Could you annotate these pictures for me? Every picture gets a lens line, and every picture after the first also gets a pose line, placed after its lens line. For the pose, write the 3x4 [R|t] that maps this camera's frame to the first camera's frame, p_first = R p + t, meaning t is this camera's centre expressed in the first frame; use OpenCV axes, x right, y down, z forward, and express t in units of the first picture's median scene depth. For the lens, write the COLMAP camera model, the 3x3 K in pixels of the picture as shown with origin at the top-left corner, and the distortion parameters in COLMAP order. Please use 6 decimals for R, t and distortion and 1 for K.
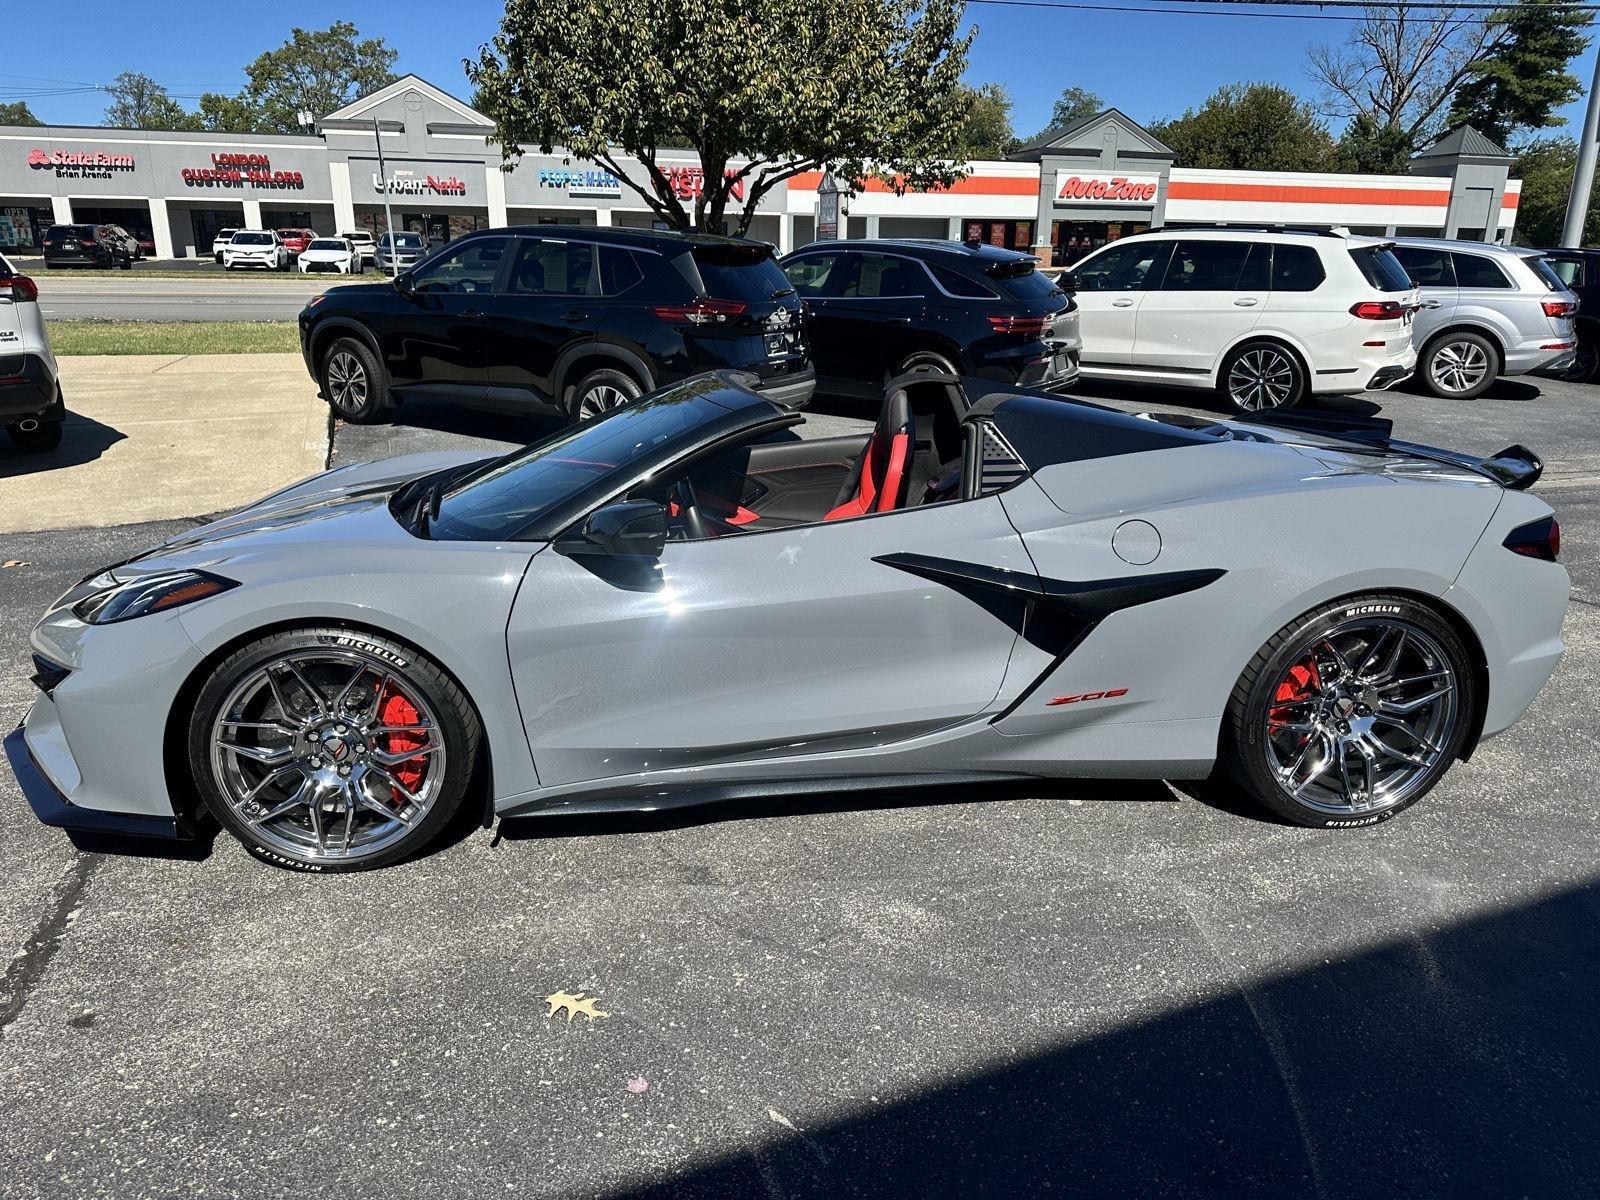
lens RADIAL K [[1169.9, 0, 810.5], [0, 1169.9, 614.3], [0, 0, 1]] dist [0.044692, -0.058337]
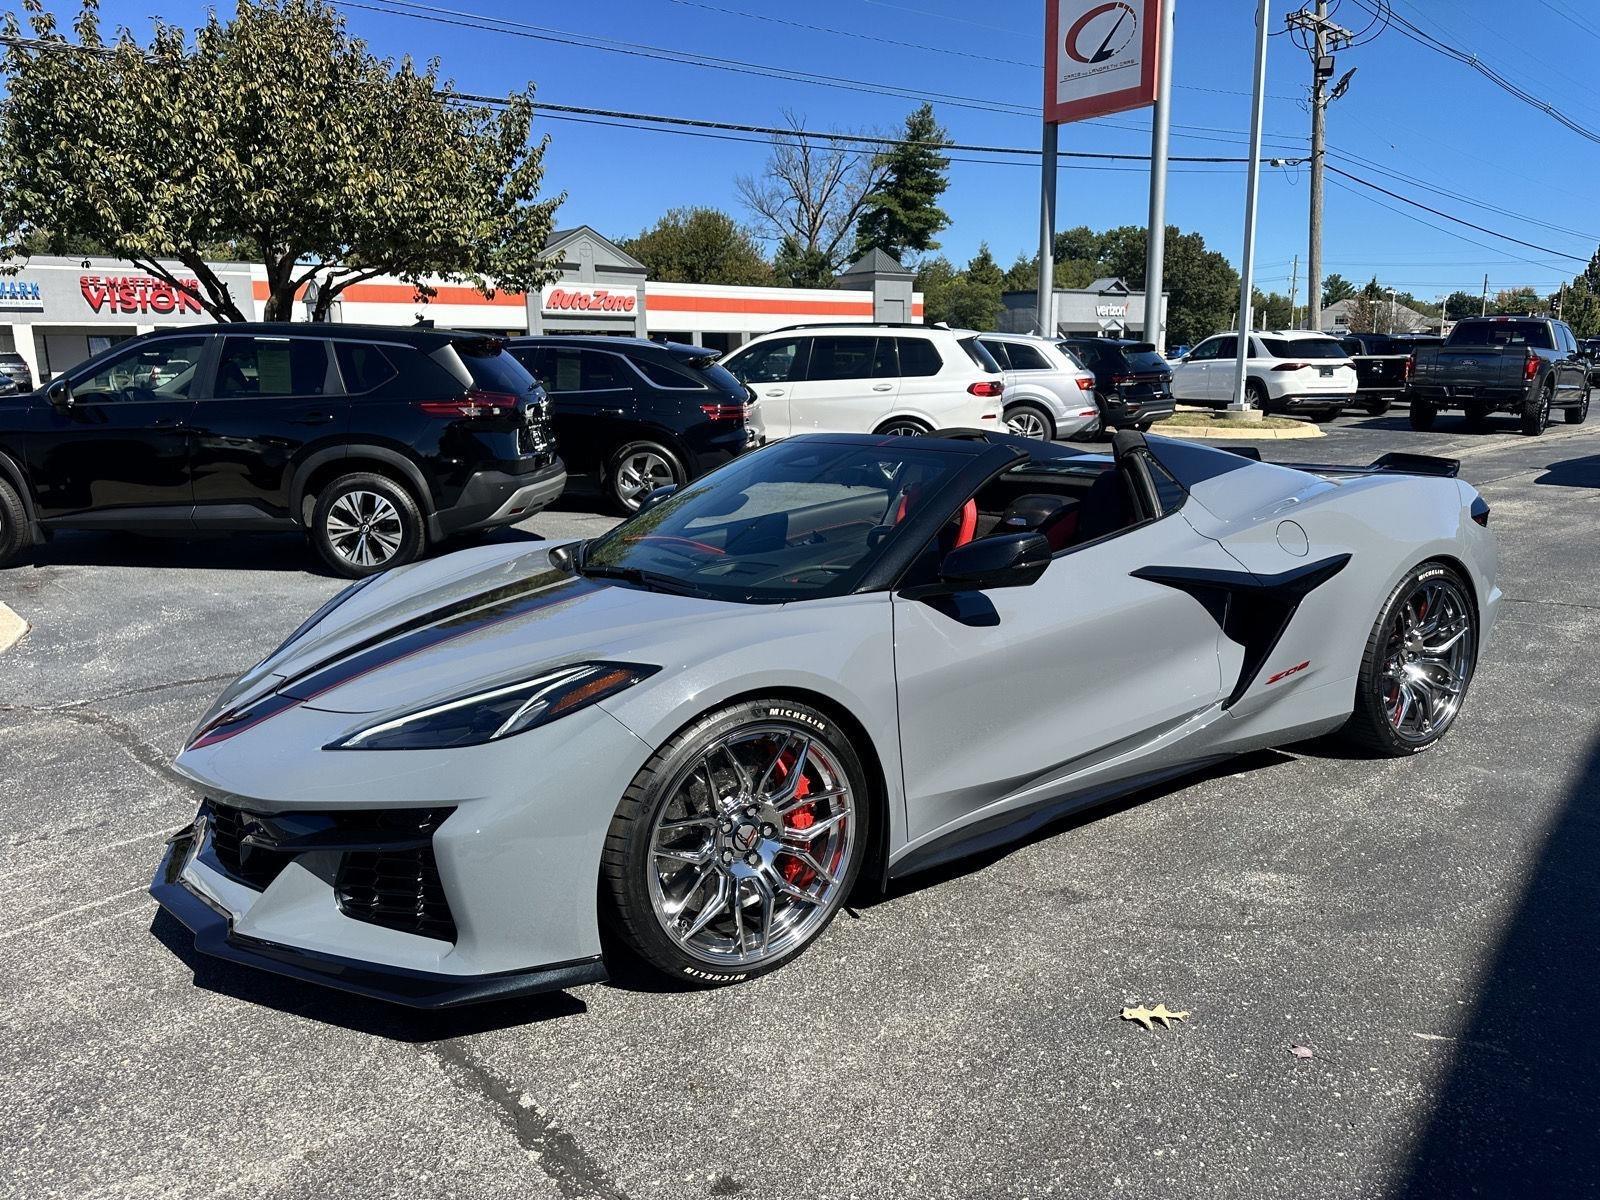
lens RADIAL K [[1169.9, 0, 827.9], [0, 1169.9, 601.0], [0, 0, 1]] dist [0.044692, -0.058337]
pose [[0.892453, -0.116989, 0.435708, -0.152068], [0.159626, 0.985202, -0.062429, 0.000139], [-0.421957, 0.125265, 0.897921, 0.029460]]
